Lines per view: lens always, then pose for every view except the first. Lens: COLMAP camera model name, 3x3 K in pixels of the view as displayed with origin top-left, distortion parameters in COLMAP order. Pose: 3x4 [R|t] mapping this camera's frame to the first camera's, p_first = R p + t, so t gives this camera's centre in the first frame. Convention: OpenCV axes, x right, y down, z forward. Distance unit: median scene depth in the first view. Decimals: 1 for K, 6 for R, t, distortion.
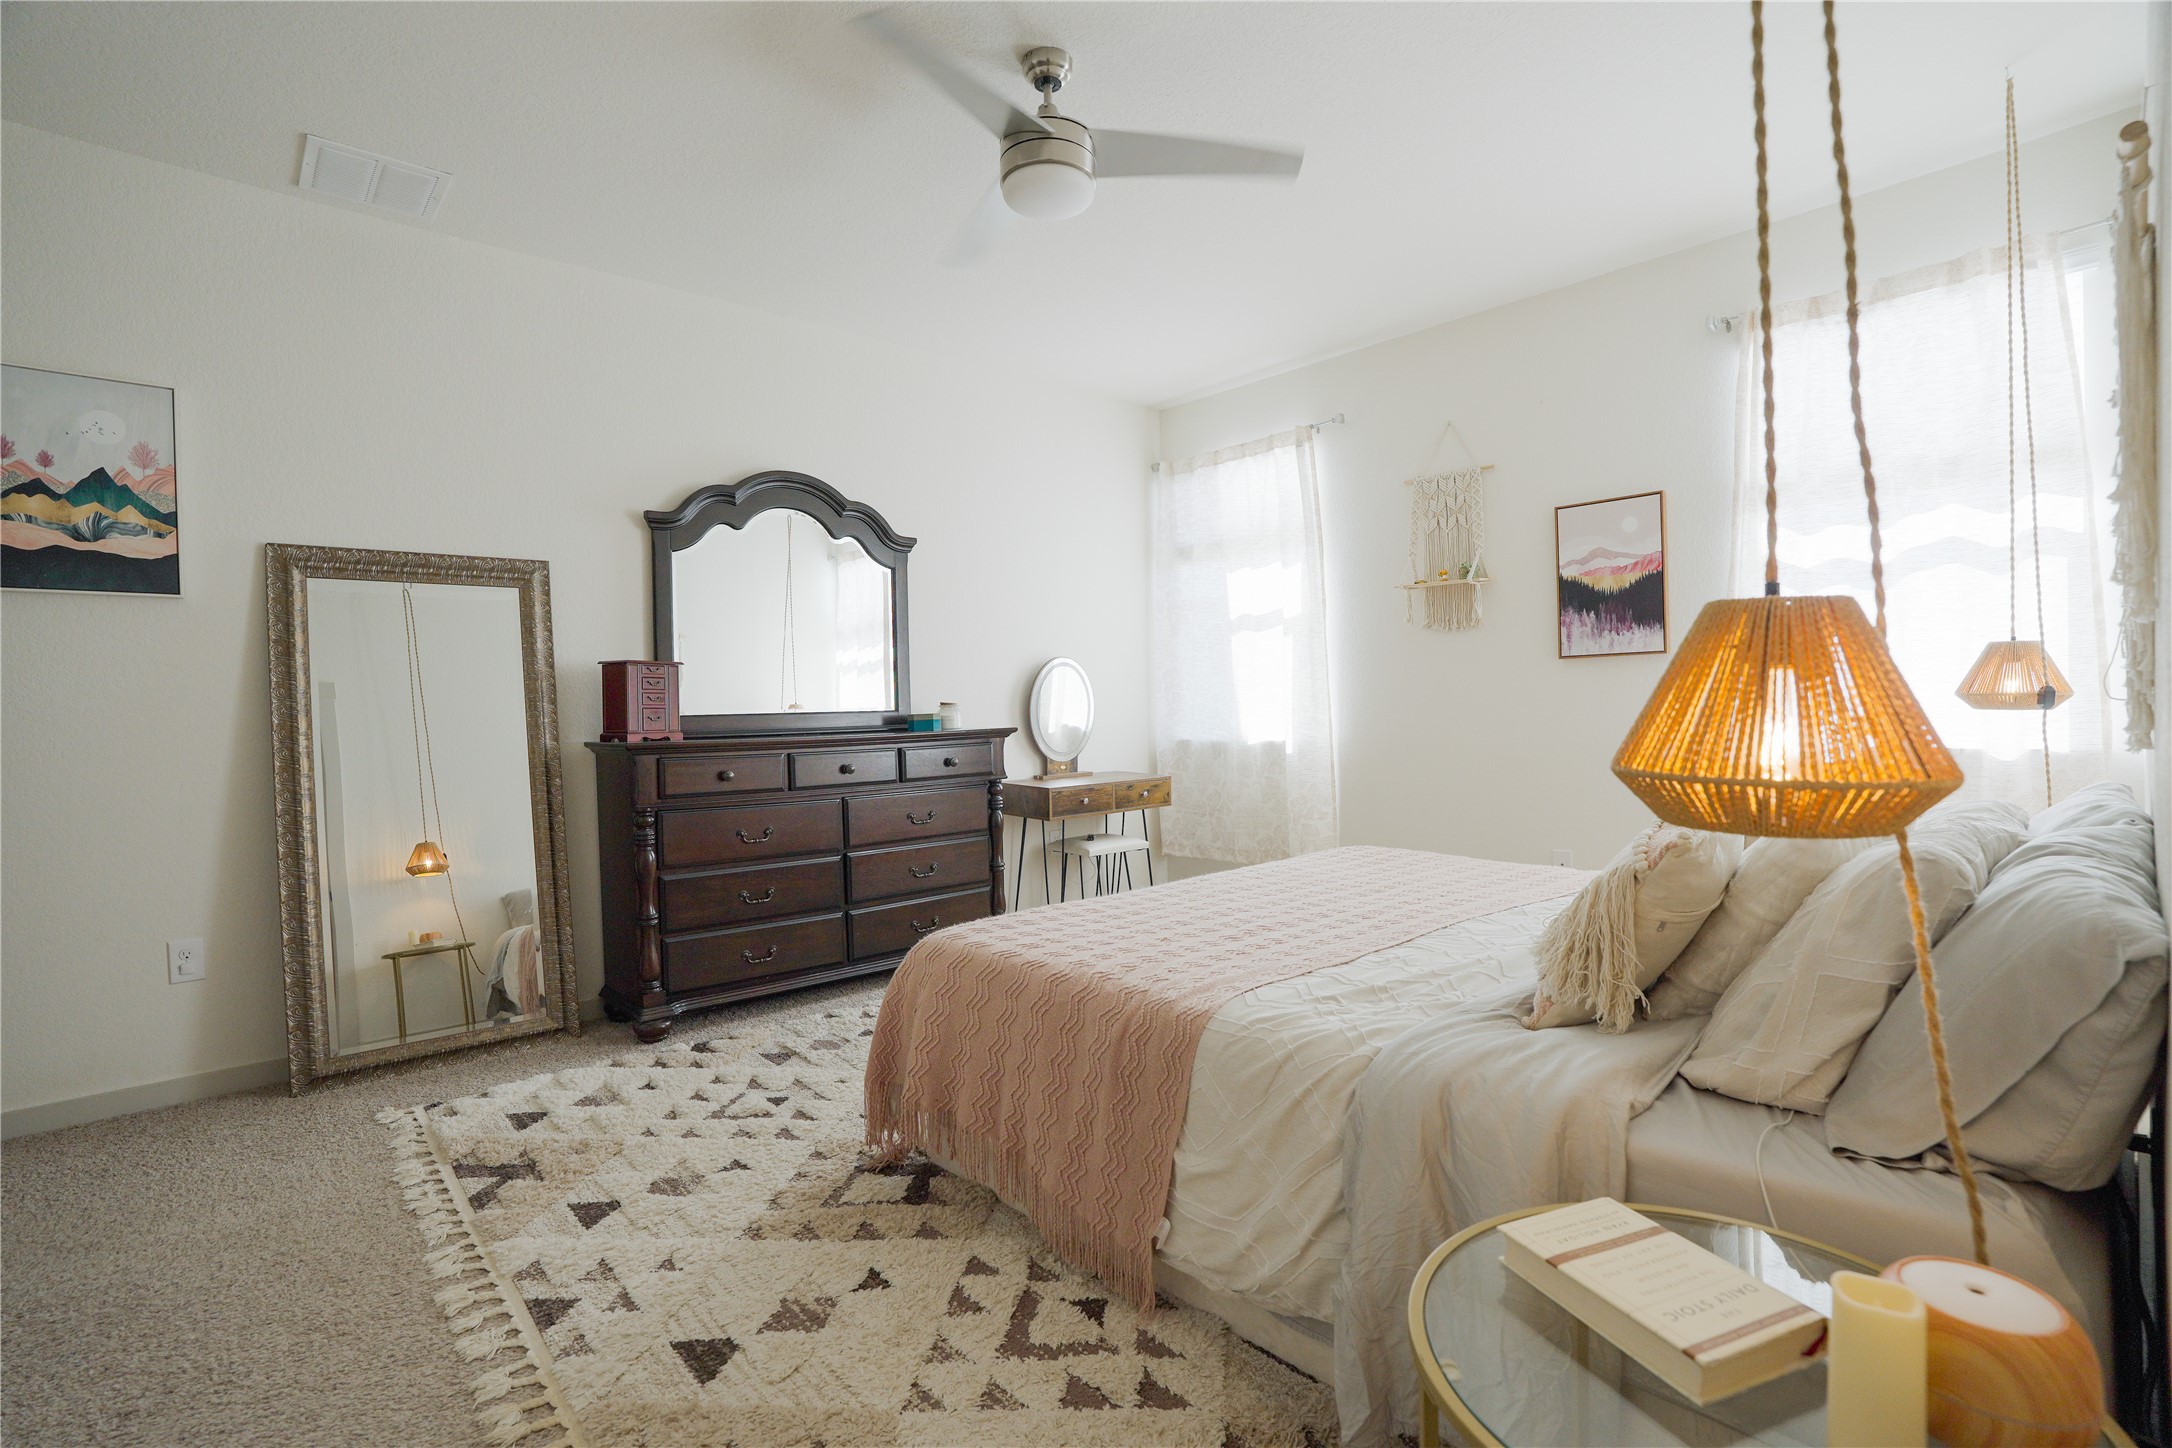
lens RADIAL K [[1010.4, 0, 1086.0], [0, 1010.4, 724.0], [0, 0, 1]] dist [-0.061355, 0.021701]
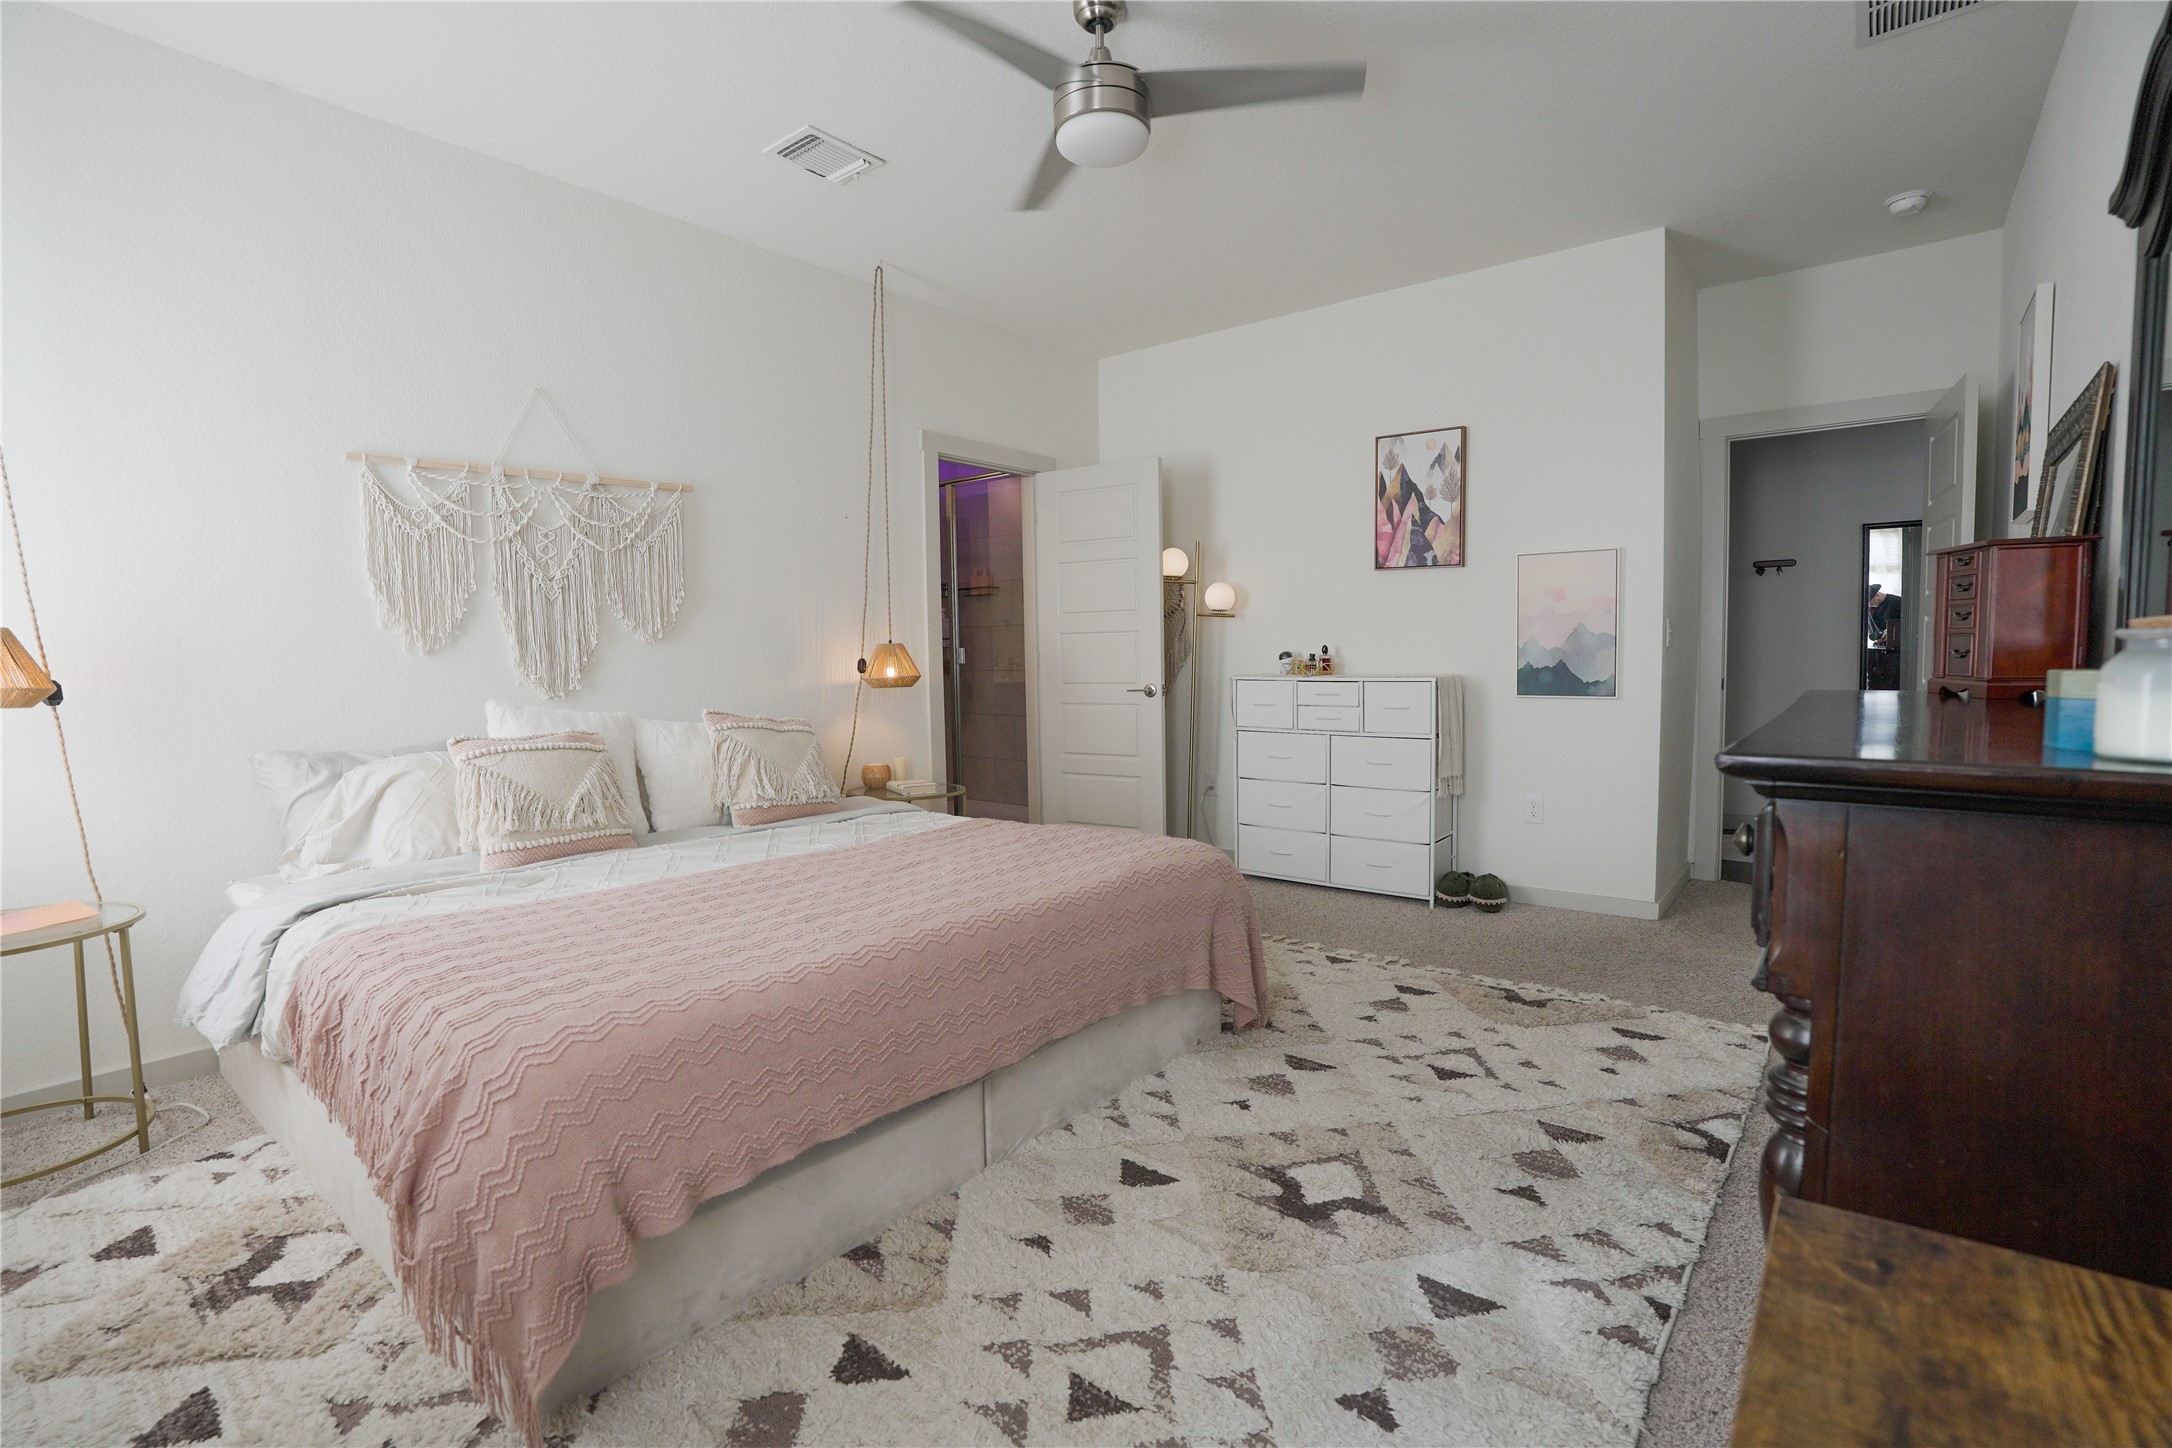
lens RADIAL K [[1010.4, 0, 1086.0], [0, 1010.4, 724.0], [0, 0, 1]] dist [-0.061355, 0.021701]
pose [[-0.987179, 0.050030, -0.151576, 0.148747], [0.036311, 0.995100, 0.091960, -0.045179], [0.155434, 0.085277, -0.984159, 1.885254]]
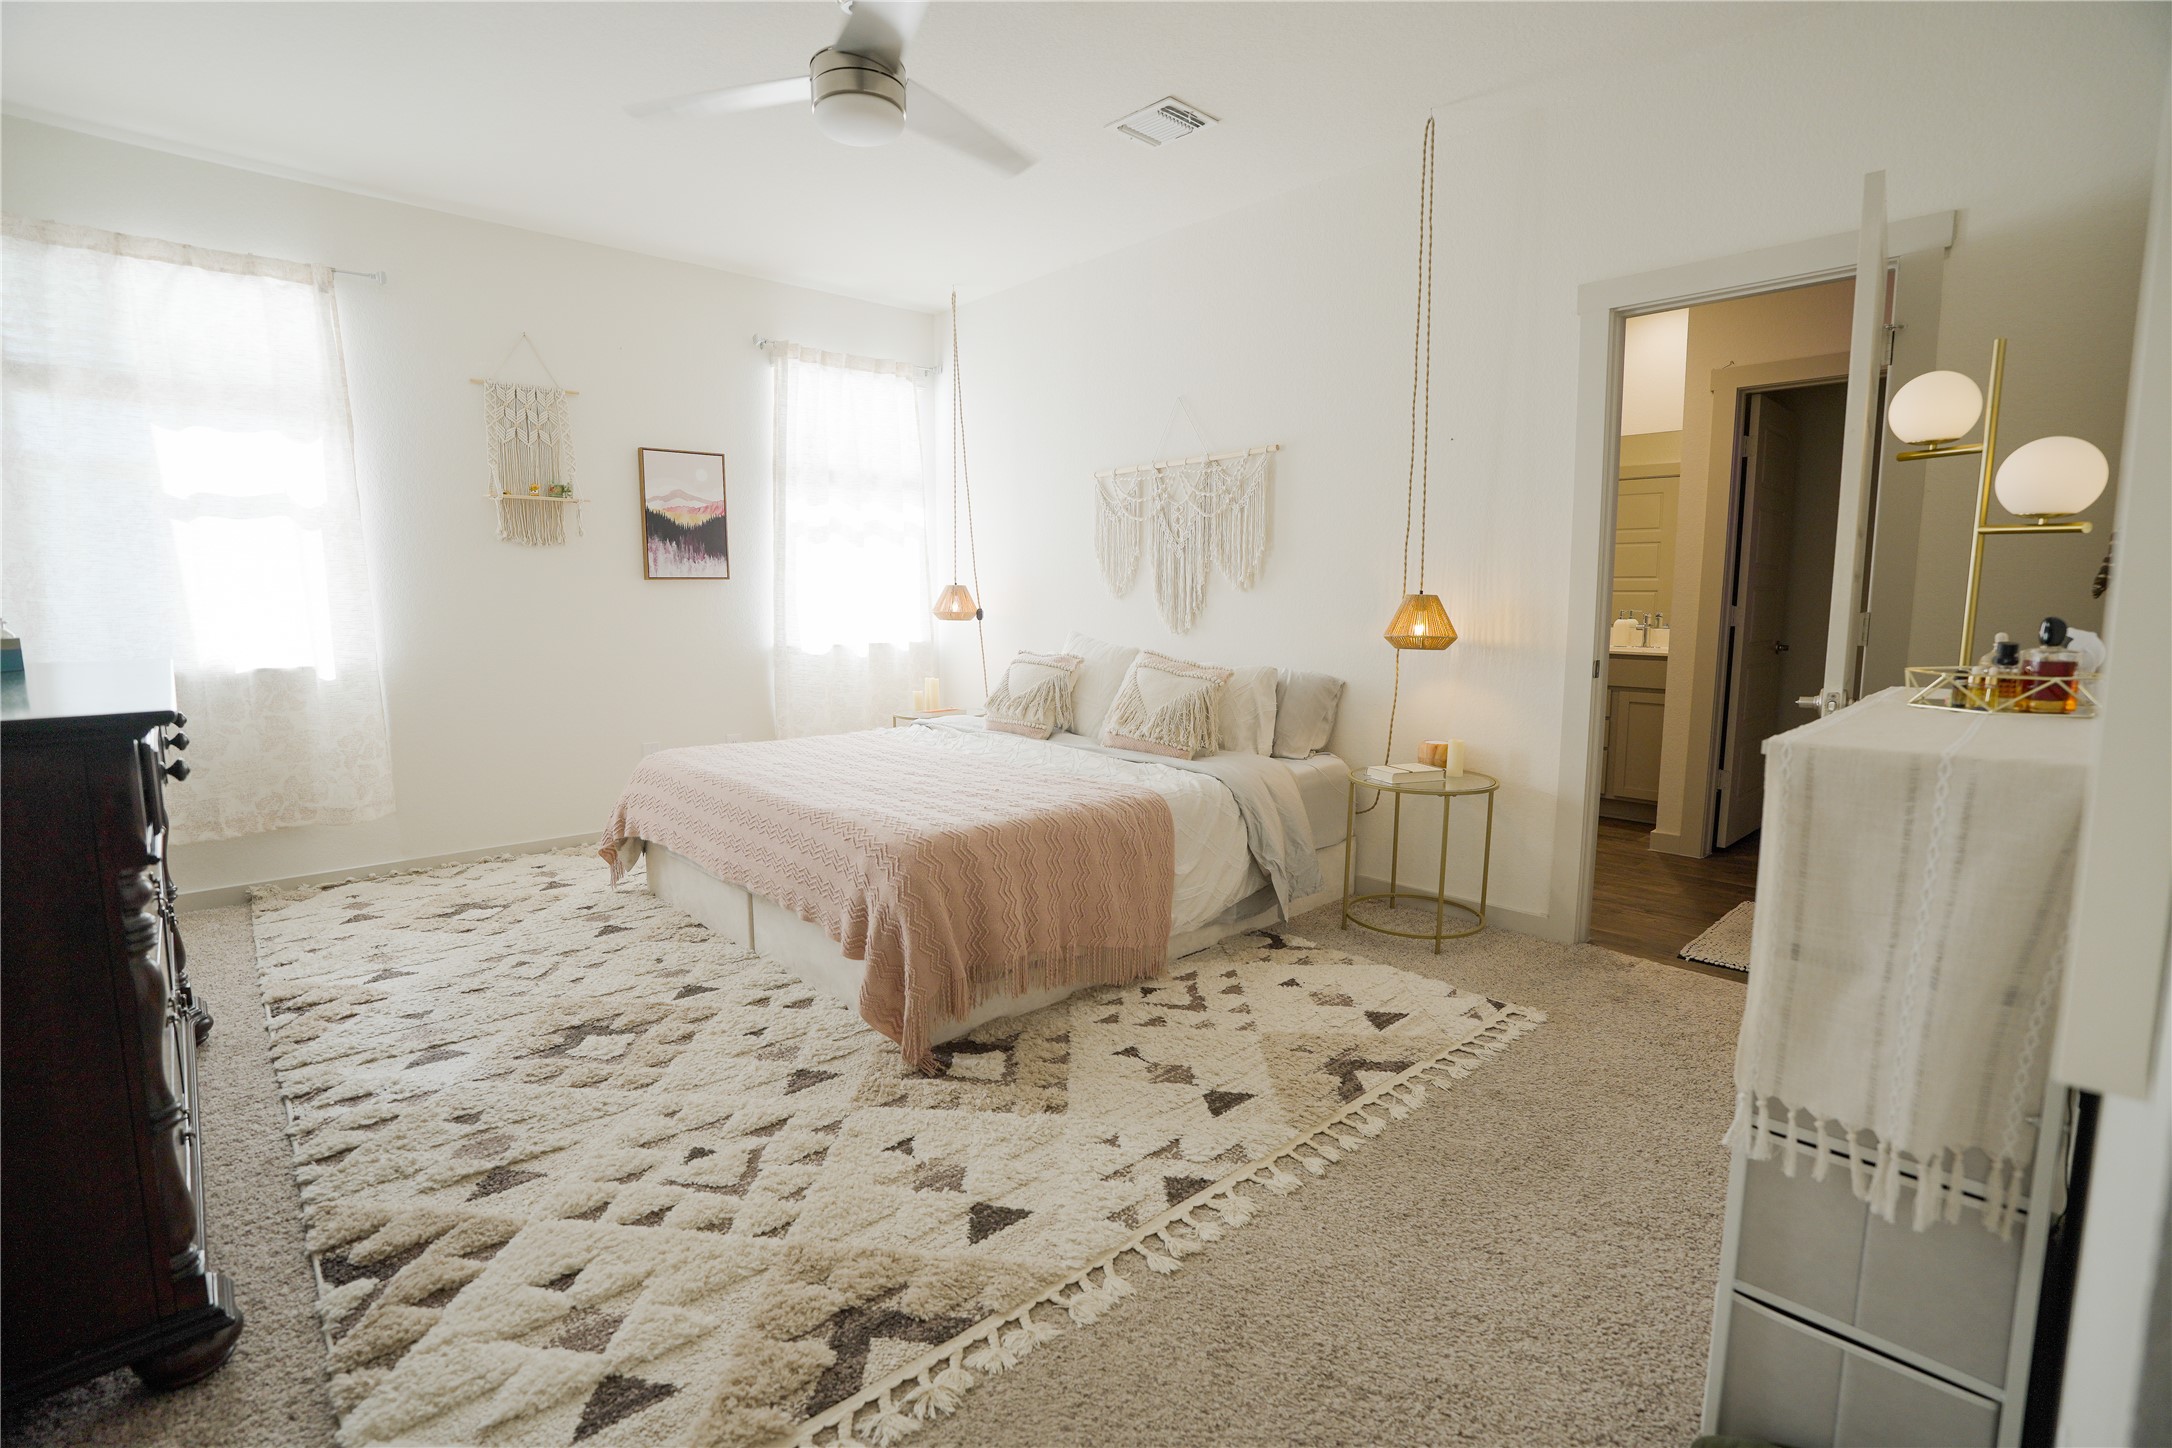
lens RADIAL K [[1007.1, 0, 1098.0], [0, 1007.1, 710.3], [0, 0, 1]] dist [-0.062544, 0.022760]
pose [[-0.020406, -0.090668, 0.995672, -1.047349], [0.018342, 0.995678, 0.091045, -0.013096], [-0.999623, 0.020121, -0.018655, 0.732657]]
